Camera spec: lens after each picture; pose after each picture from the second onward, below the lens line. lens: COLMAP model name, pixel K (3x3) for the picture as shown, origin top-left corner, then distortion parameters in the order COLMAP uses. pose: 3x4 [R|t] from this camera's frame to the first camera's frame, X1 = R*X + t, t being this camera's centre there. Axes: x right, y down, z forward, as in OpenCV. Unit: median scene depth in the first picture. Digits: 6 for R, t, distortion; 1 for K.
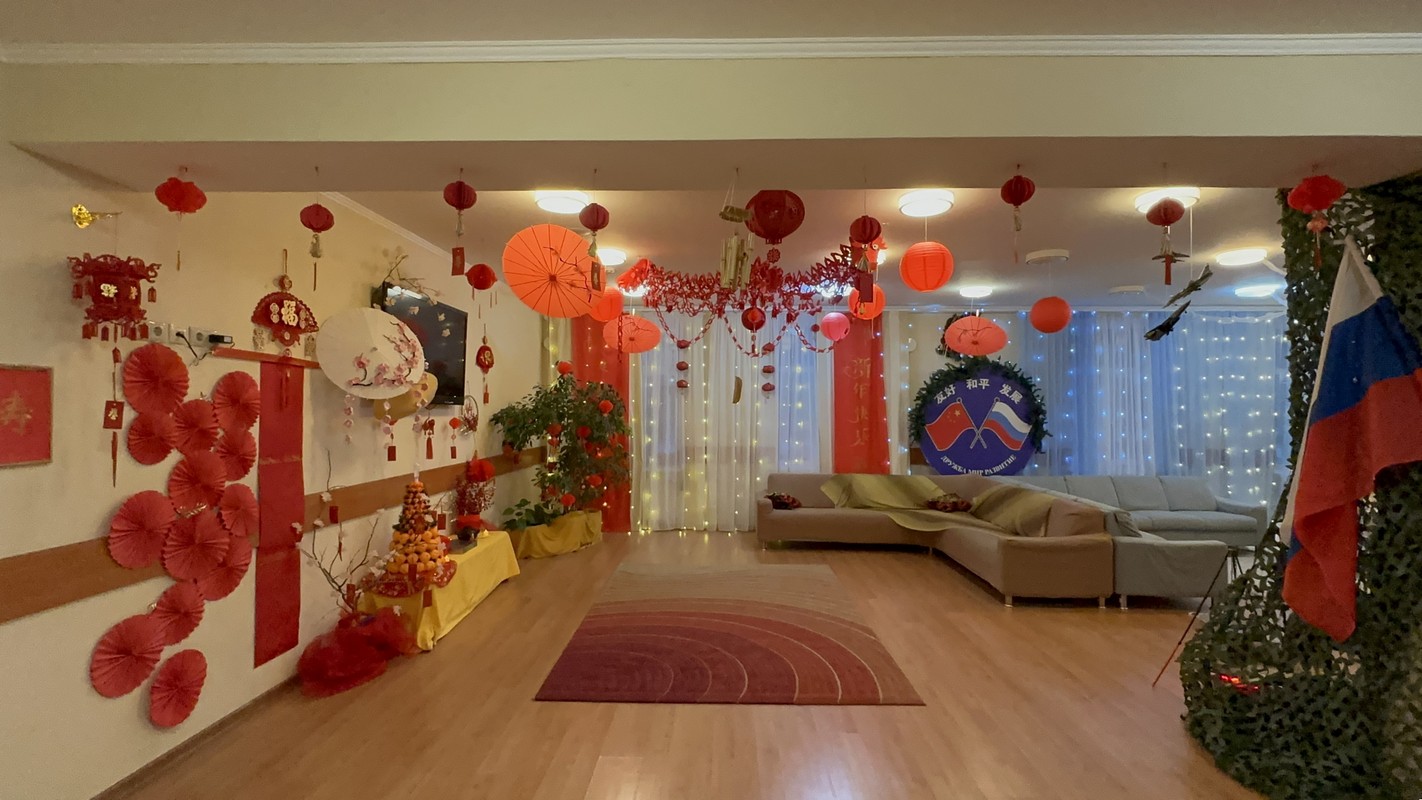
lens RADIAL K [[667.9, 0, 712.1], [0, 667.9, 398.9], [0, 0, 1]] dist [0.003696, 0.000377]
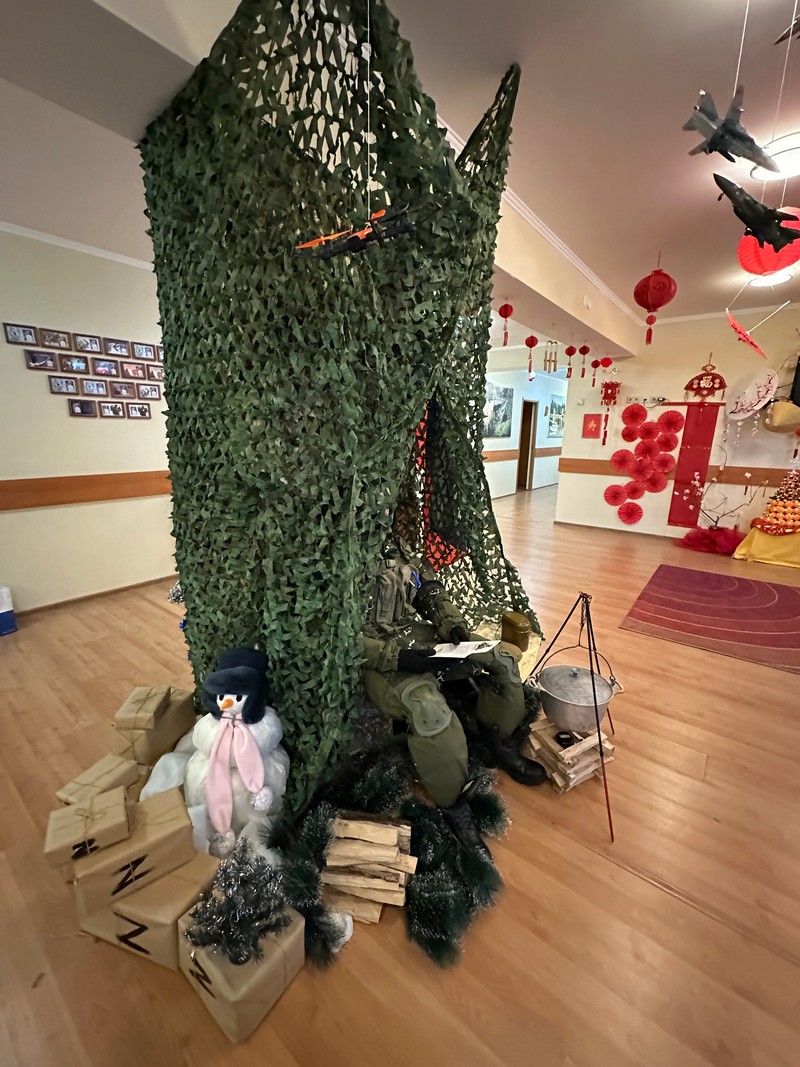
lens RADIAL K [[426.2, 0, 409.4], [0, 426.2, 531.1], [0, 0, 1]] dist [-0.005209, 0.001440]
pose [[-0.601467, 0.175863, -0.779301, 1.225492], [-0.005079, 0.974609, 0.223857, 0.049046], [0.798882, 0.138601, -0.585301, 1.131707]]
